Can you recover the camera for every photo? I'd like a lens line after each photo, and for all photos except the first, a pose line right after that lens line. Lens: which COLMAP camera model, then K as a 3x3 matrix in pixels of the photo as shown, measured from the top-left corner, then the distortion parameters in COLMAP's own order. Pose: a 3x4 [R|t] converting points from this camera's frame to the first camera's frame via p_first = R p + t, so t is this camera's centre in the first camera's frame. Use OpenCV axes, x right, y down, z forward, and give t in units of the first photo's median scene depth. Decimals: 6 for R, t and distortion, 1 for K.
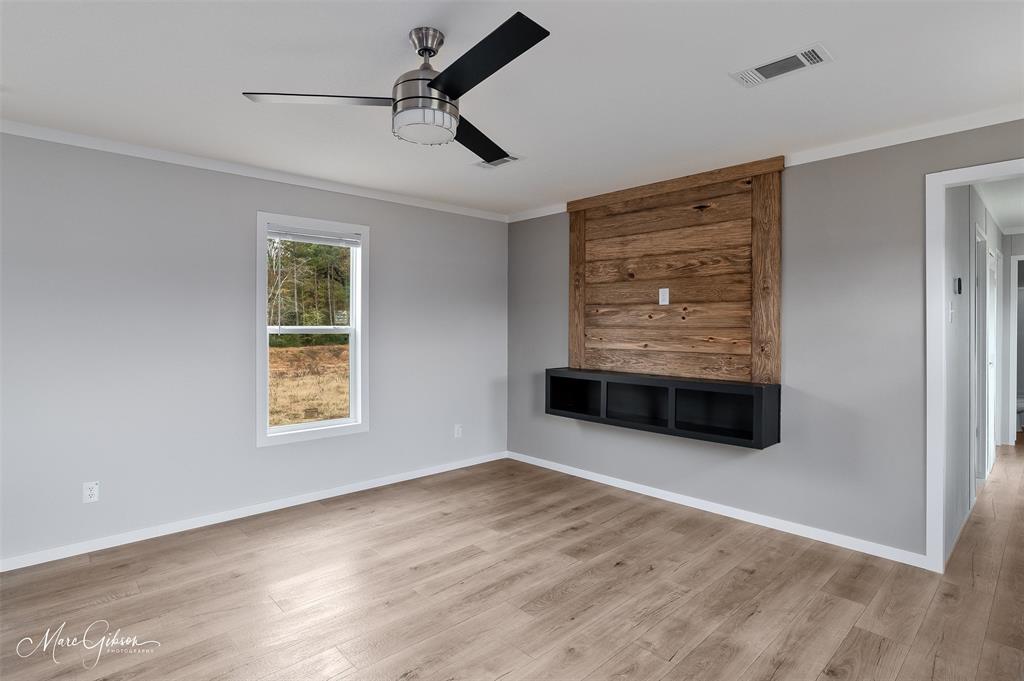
lens RADIAL K [[528.1, 0, 509.9], [0, 528.1, 325.5], [0, 0, 1]] dist [-0.024892, 0.001095]
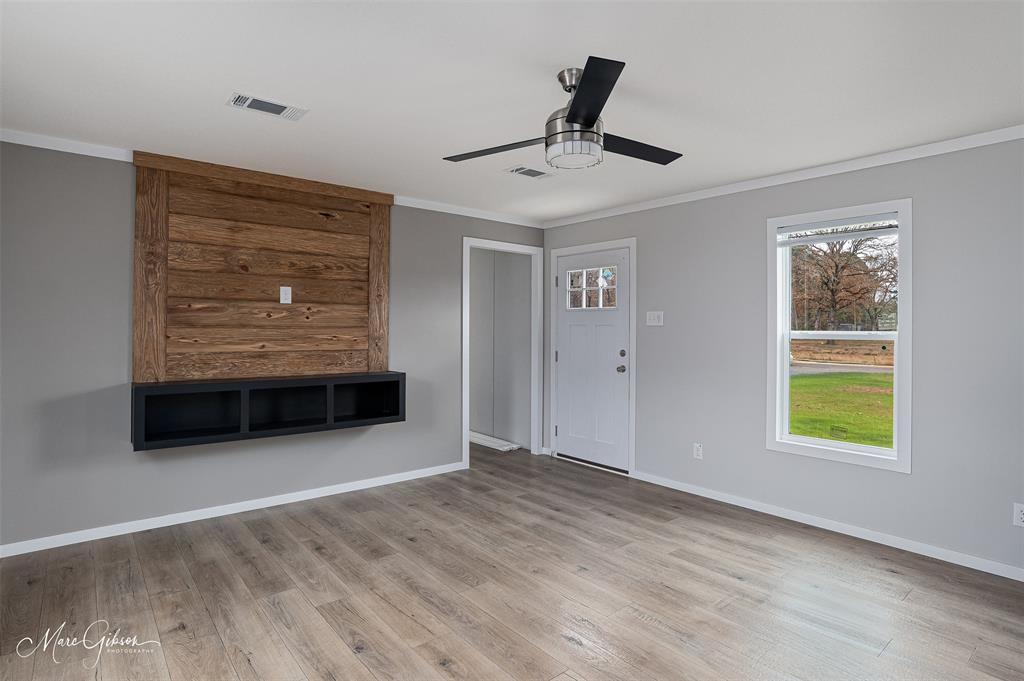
lens RADIAL K [[528.1, 0, 509.9], [0, 528.1, 325.5], [0, 0, 1]] dist [-0.024892, 0.001095]
pose [[0.068424, 0.000852, 0.997656, -0.679599], [-0.005110, 0.999987, -0.000503, -0.000236], [-0.997643, -0.005064, 0.068428, 0.548290]]
